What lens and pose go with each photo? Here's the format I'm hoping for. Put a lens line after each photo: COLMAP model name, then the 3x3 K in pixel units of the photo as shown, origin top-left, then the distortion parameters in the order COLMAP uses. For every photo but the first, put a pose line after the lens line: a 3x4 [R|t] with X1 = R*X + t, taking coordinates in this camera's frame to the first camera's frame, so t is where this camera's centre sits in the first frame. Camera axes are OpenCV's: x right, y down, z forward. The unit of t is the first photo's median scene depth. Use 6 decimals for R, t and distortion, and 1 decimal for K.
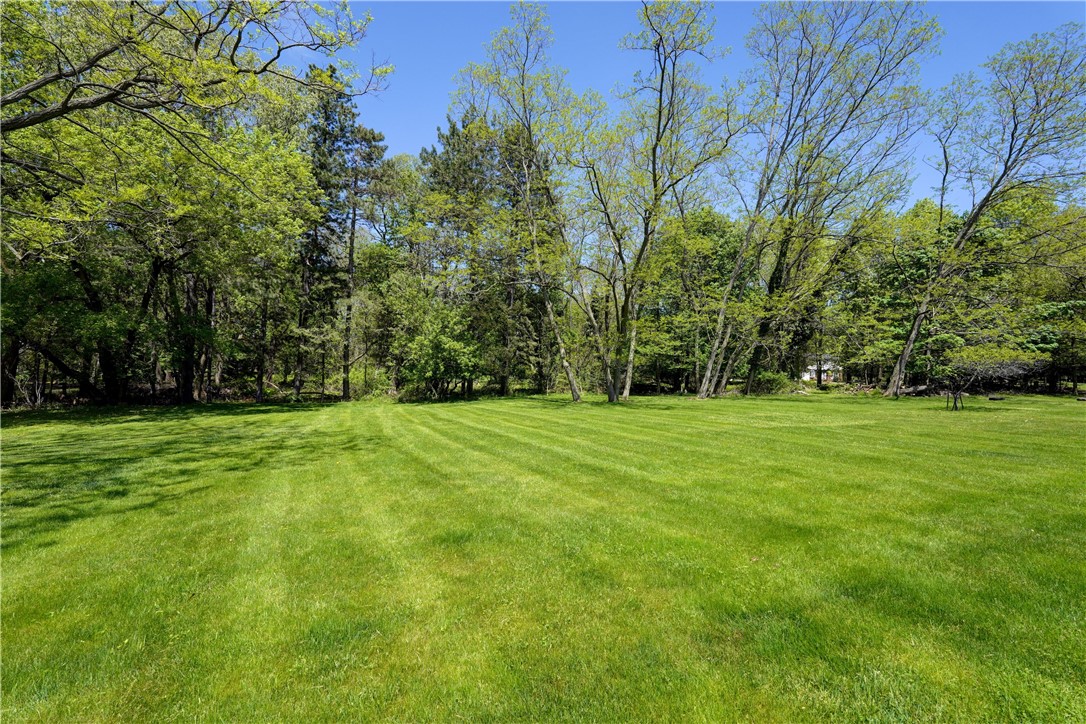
lens RADIAL K [[486.8, 0, 536.9], [0, 486.8, 356.1], [0, 0, 1]] dist [-0.012243, 0.008263]
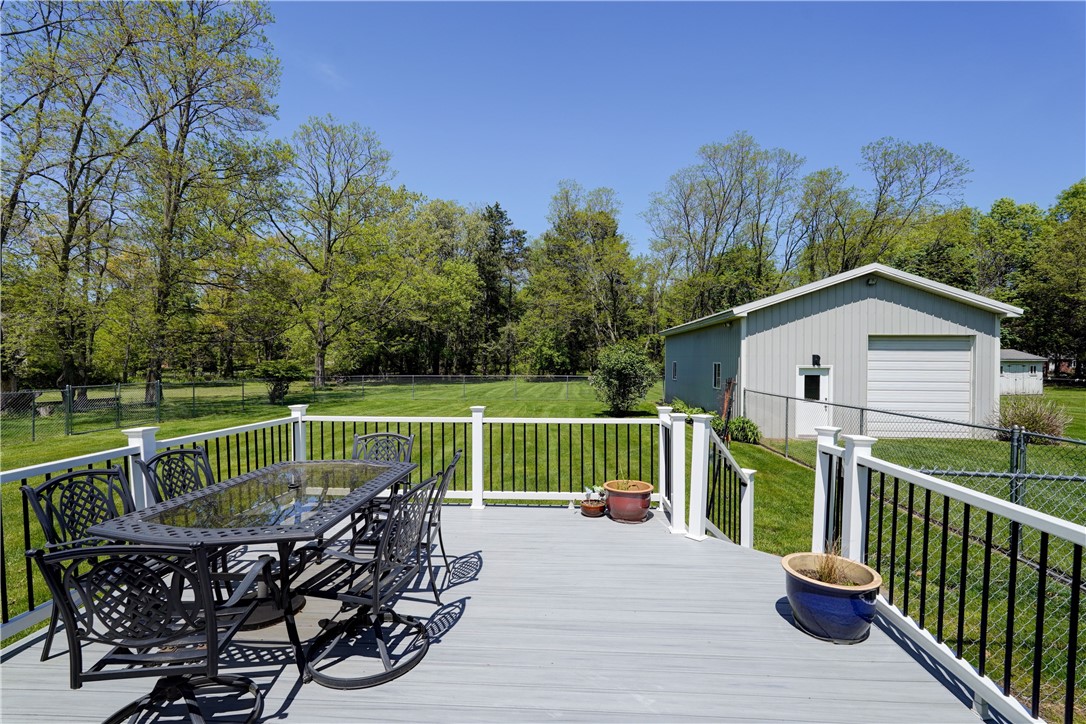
lens RADIAL K [[486.8, 0, 547.1], [0, 486.8, 360.9], [0, 0, 1]] dist [-0.012243, 0.008263]
pose [[0.891159, -0.001405, -0.453689, 0.635642], [0.021049, 0.999046, 0.038251, -0.054891], [0.453203, -0.043637, 0.890339, -0.645570]]
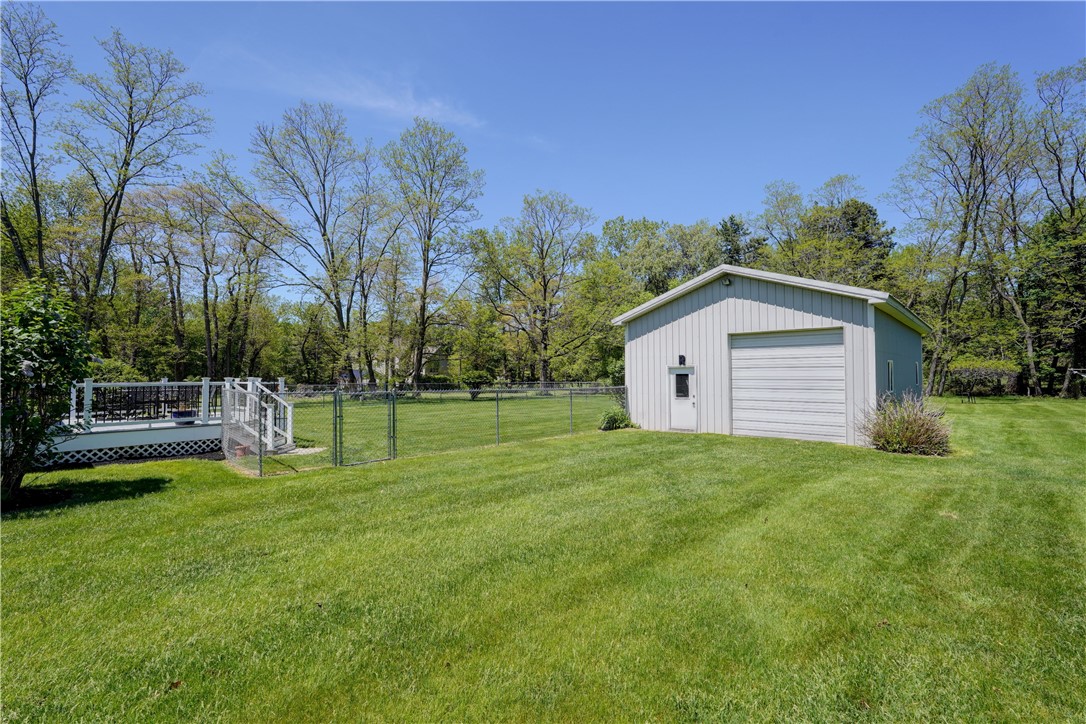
lens RADIAL K [[486.8, 0, 543.3], [0, 486.8, 363.4], [0, 0, 1]] dist [-0.012243, 0.008263]
pose [[0.400227, -0.032975, -0.915823, 1.033646], [0.044614, 0.998869, -0.016468, -0.028736], [0.915329, -0.034268, 0.401245, -0.460662]]
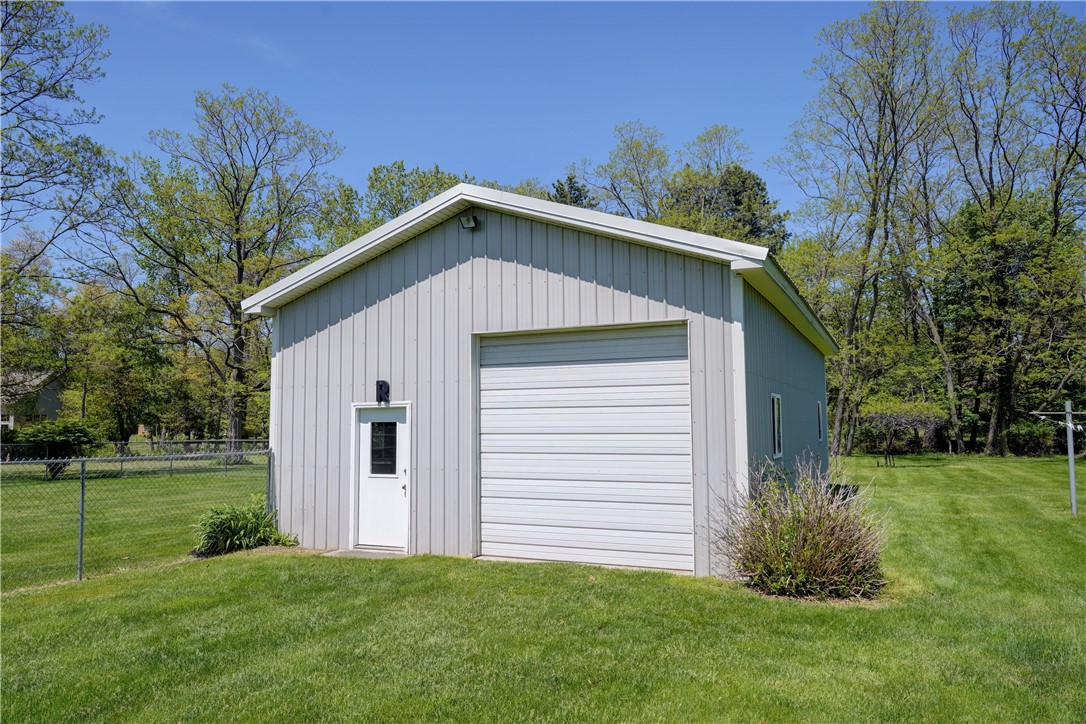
lens RADIAL K [[767.1, 0, 548.1], [0, 767.1, 367.6], [0, 0, 1]] dist [-0.001403, -0.007349]
pose [[0.666904, -0.070008, -0.741848, 0.954728], [0.044134, 0.997540, -0.054463, -0.022573], [0.743836, 0.003581, 0.668353, -0.318847]]
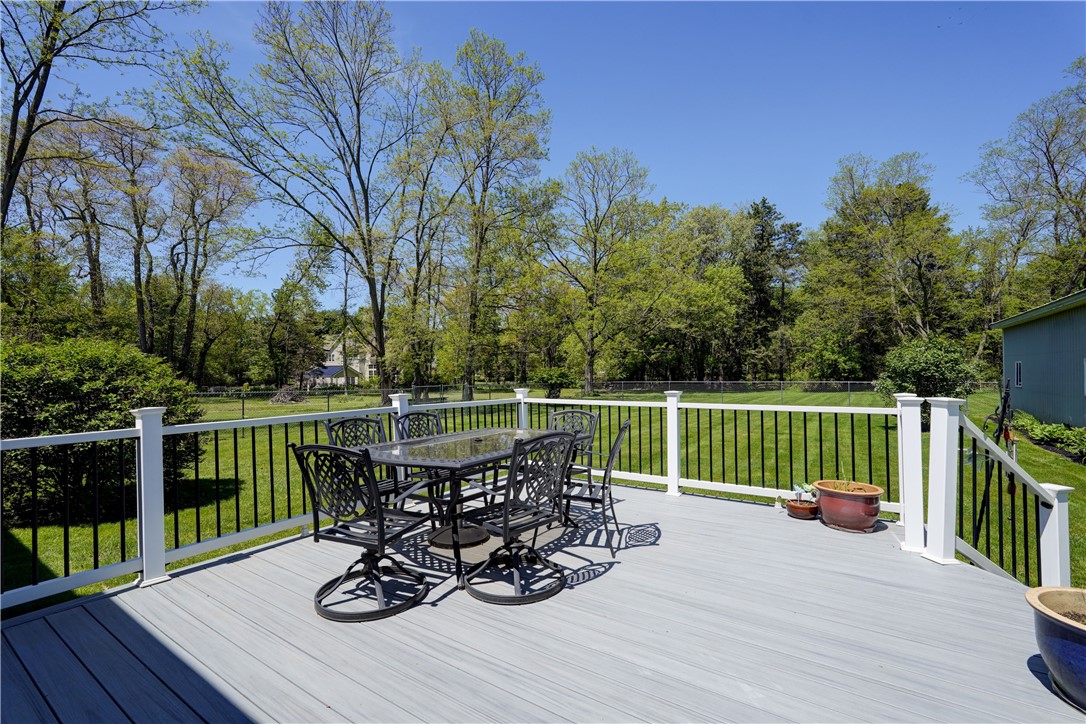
lens RADIAL K [[486.8, 0, 546.9], [0, 486.8, 361.5], [0, 0, 1]] dist [-0.012243, 0.008263]
pose [[0.527528, -0.027413, -0.849095, 0.658538], [0.047320, 0.998876, -0.002850, -0.043571], [0.848219, -0.038676, 0.528232, -0.628542]]
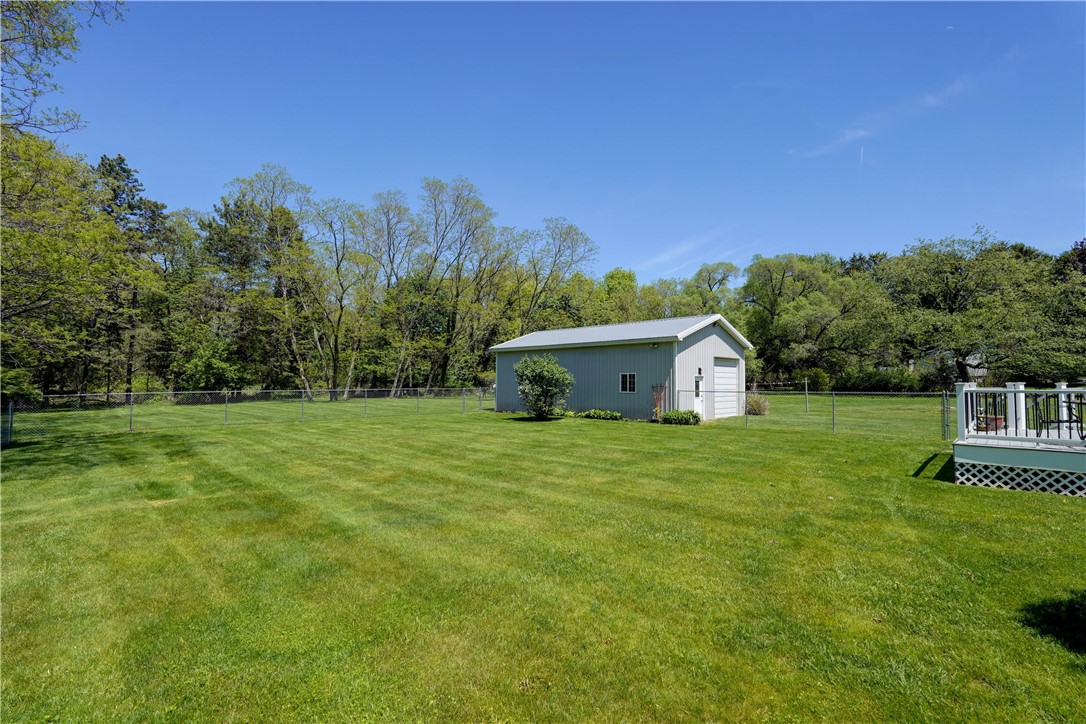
lens RADIAL K [[486.8, 0, 545.9], [0, 486.8, 360.2], [0, 0, 1]] dist [-0.012243, 0.008263]
pose [[0.930571, 0.014138, 0.365839, 0.199253], [-0.013781, 0.999899, -0.003588, -0.043902], [-0.365853, -0.001702, 0.930671, -0.709804]]
